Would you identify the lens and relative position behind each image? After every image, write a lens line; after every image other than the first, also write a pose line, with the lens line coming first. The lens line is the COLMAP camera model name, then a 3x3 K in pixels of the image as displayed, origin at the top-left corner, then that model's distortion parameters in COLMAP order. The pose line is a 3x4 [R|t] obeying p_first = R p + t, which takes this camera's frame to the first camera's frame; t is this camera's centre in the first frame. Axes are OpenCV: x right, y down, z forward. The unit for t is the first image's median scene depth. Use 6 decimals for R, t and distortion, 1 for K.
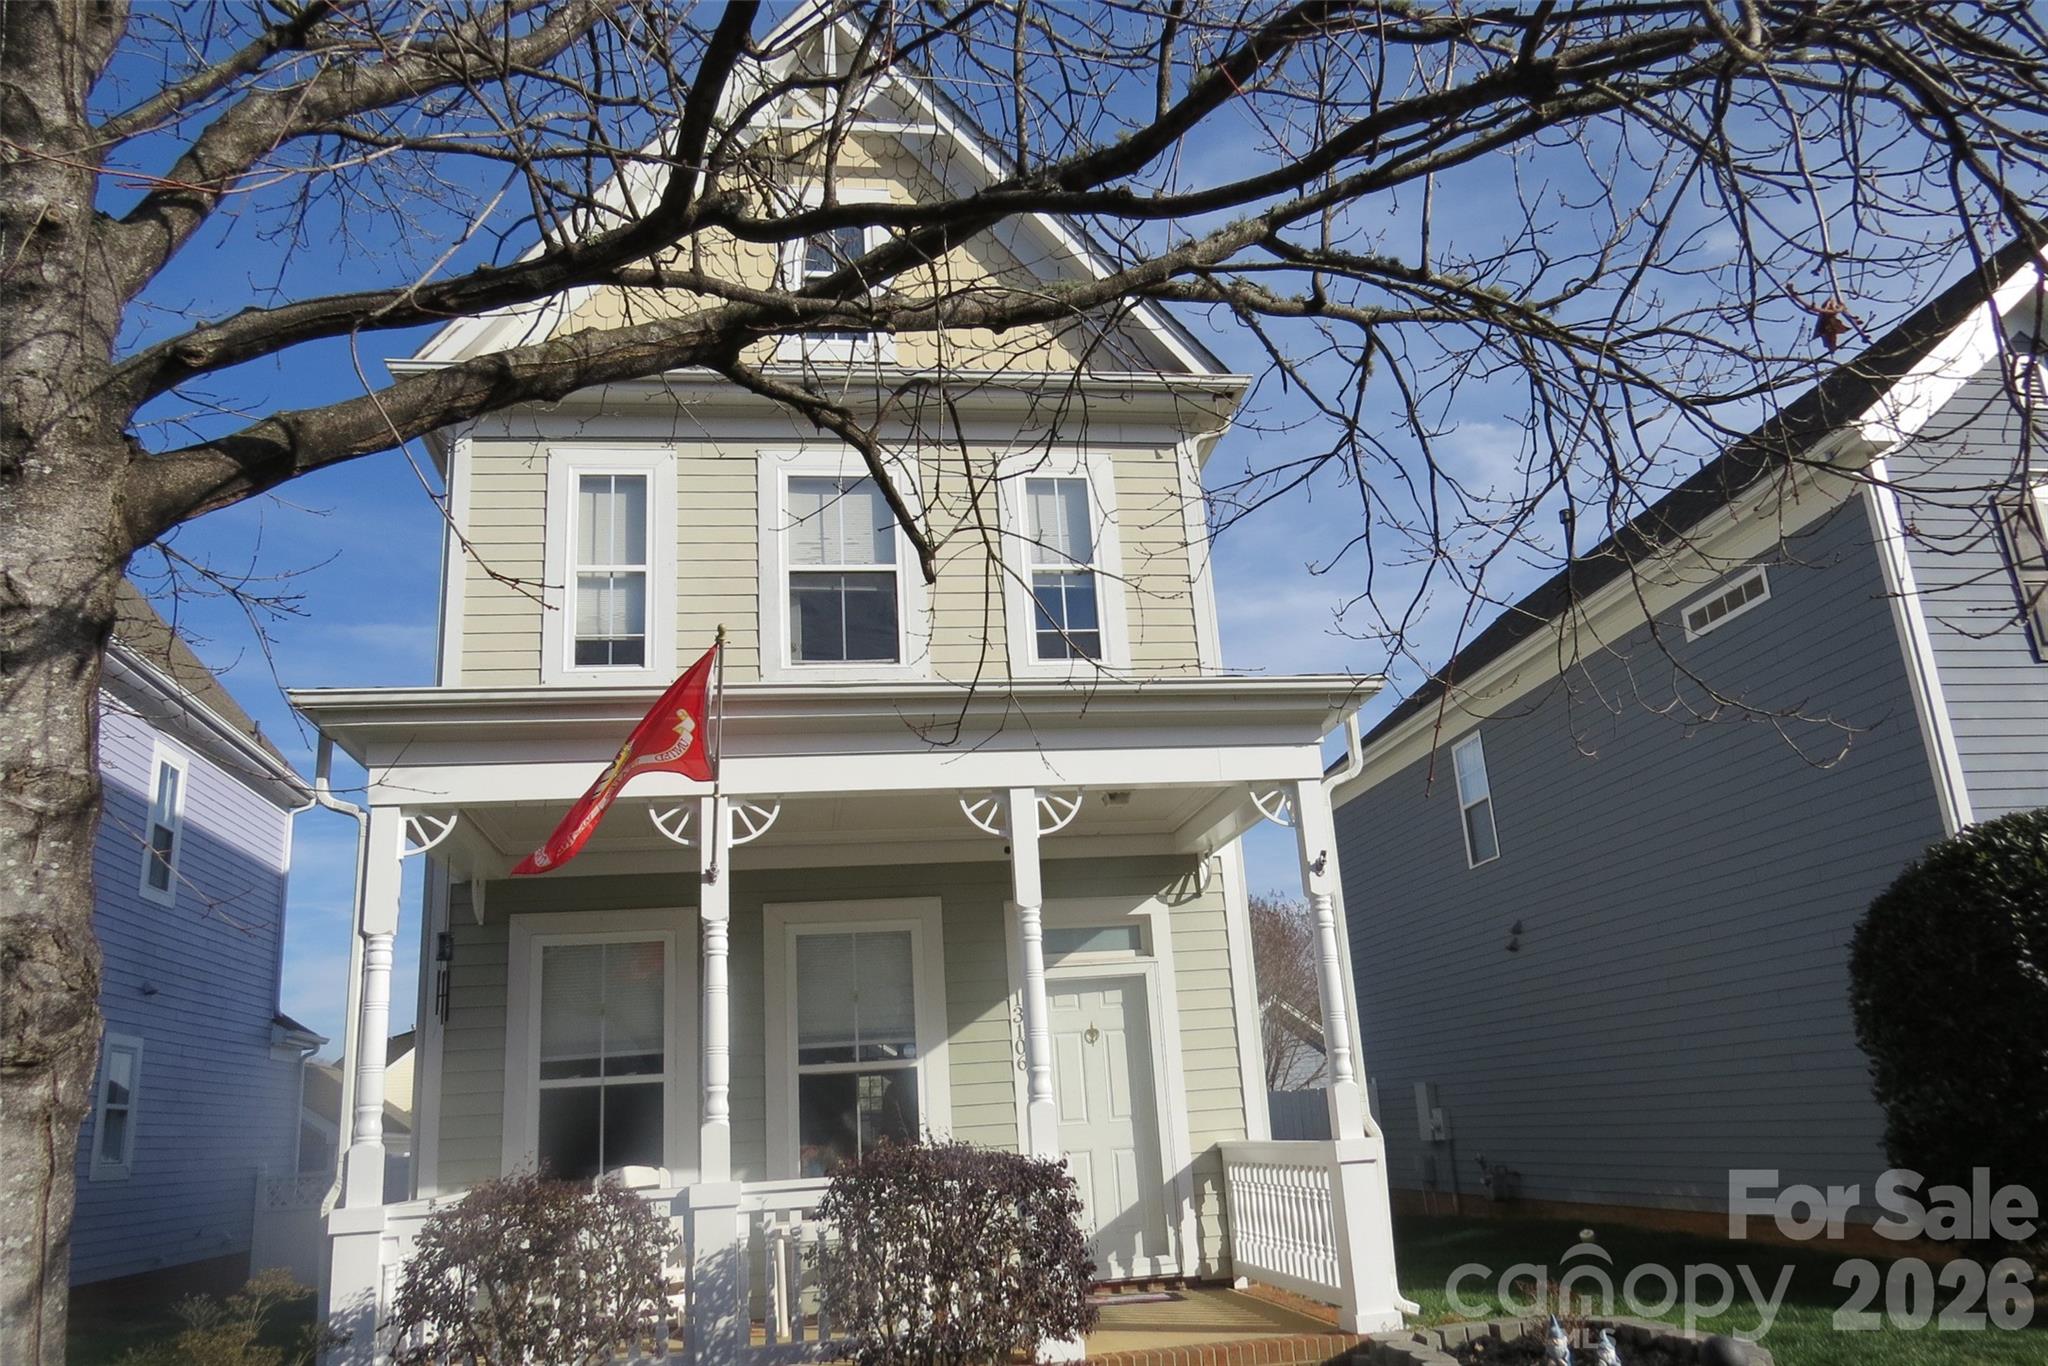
lens RADIAL K [[1478.7, 0, 1024.0], [0, 1478.7, 683.0], [0, 0, 1]] dist [-0.004268, -0.038806]
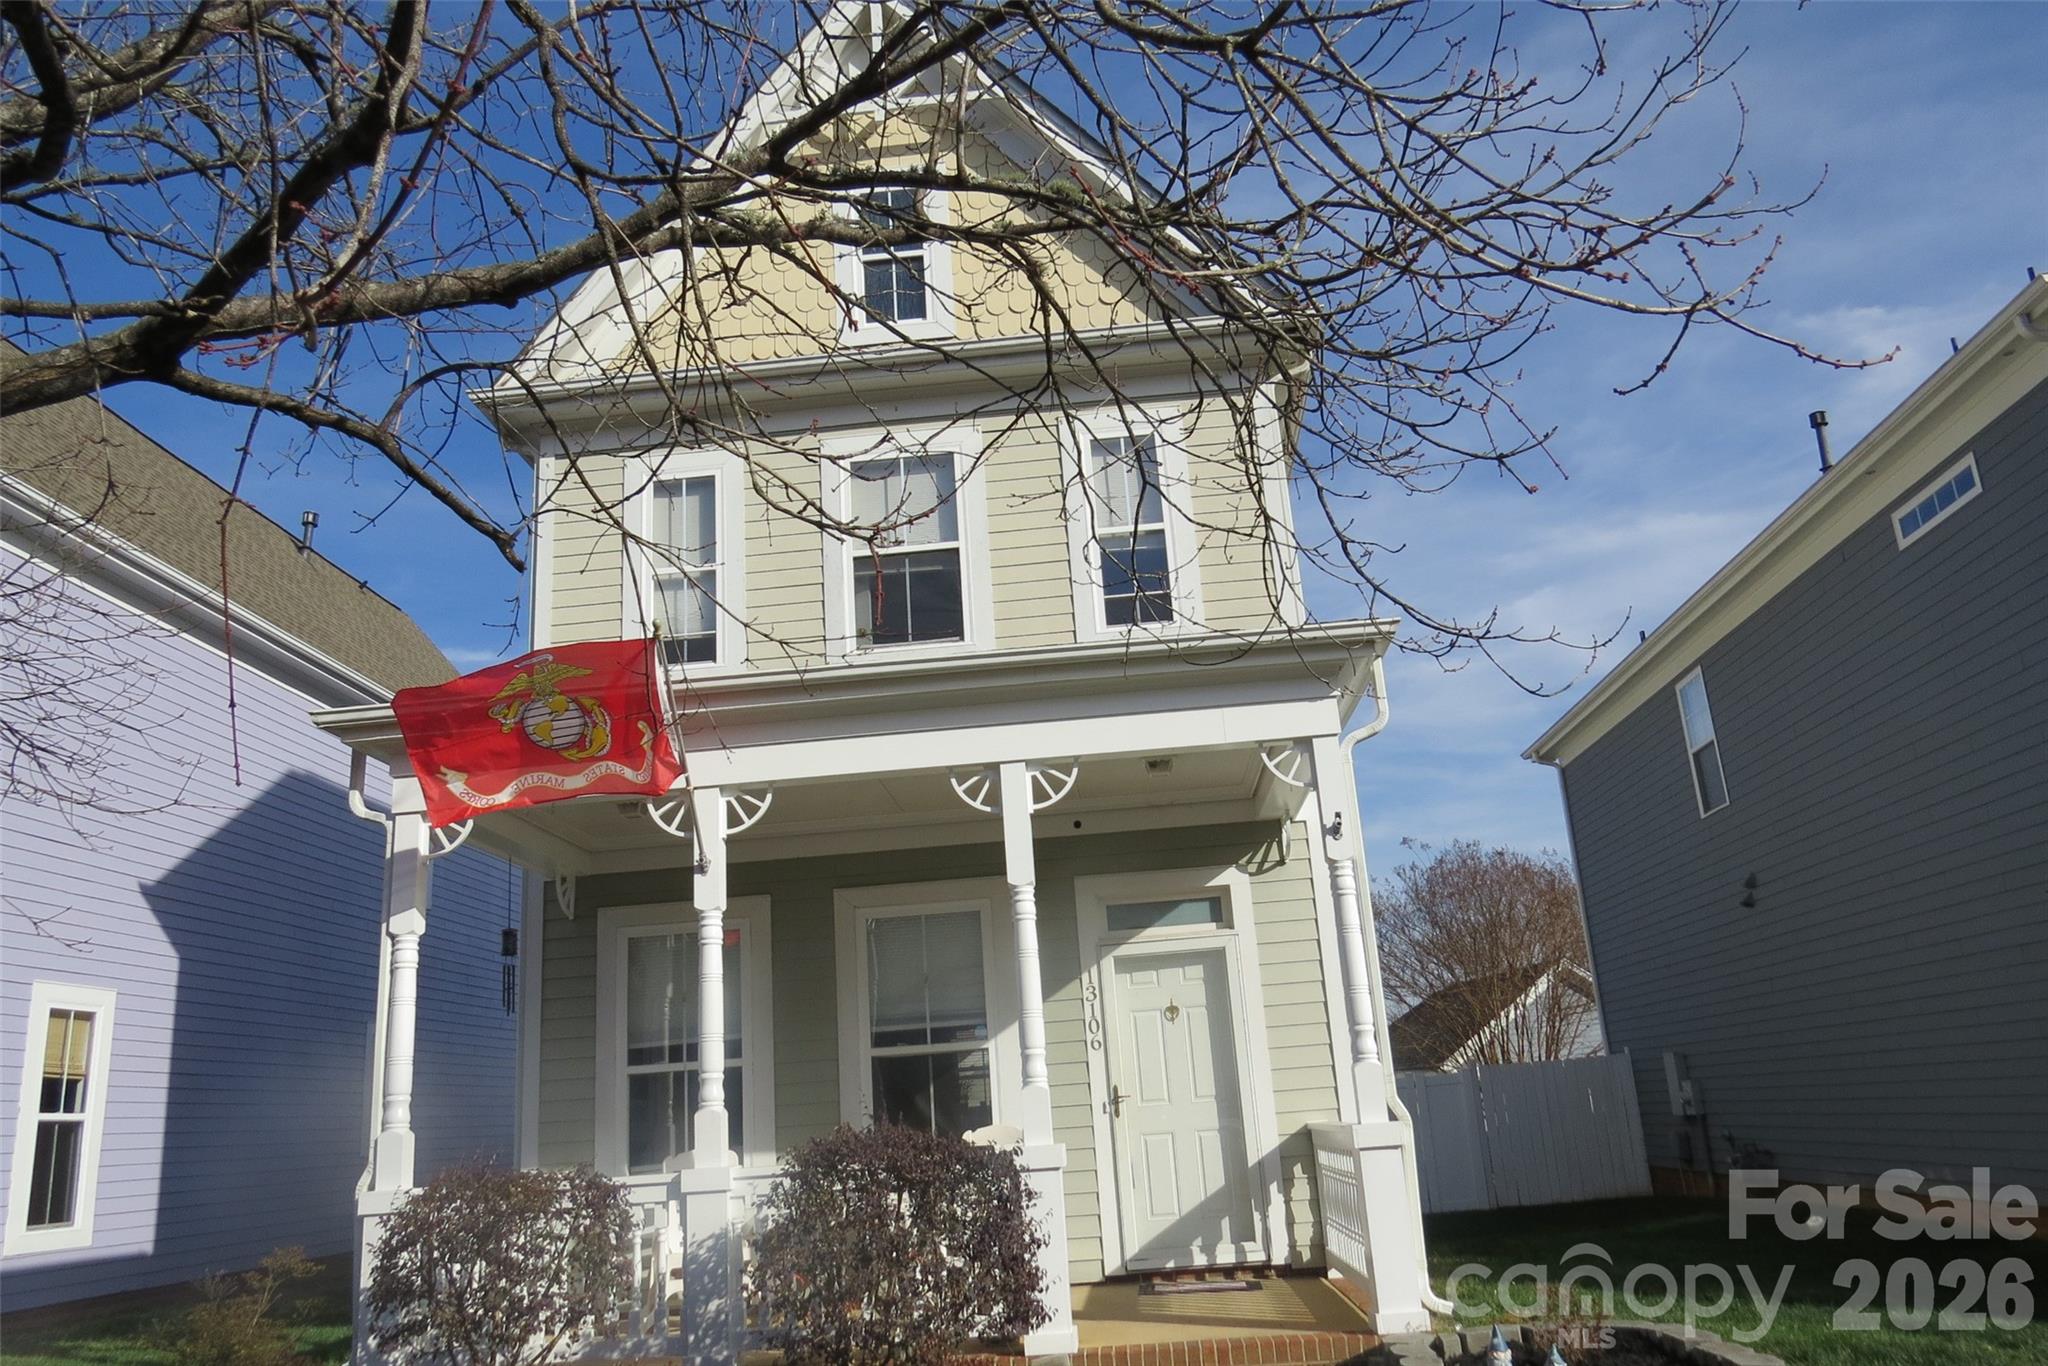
lens RADIAL K [[1482.0, 0, 1024.0], [0, 1482.0, 683.0], [0, 0, 1]] dist [0.005951, -0.048420]
pose [[0.974183, -0.065916, -0.215921, 0.180567], [0.069922, 0.997492, 0.010958, 0.007195], [0.214657, -0.025772, 0.976349, 0.044156]]
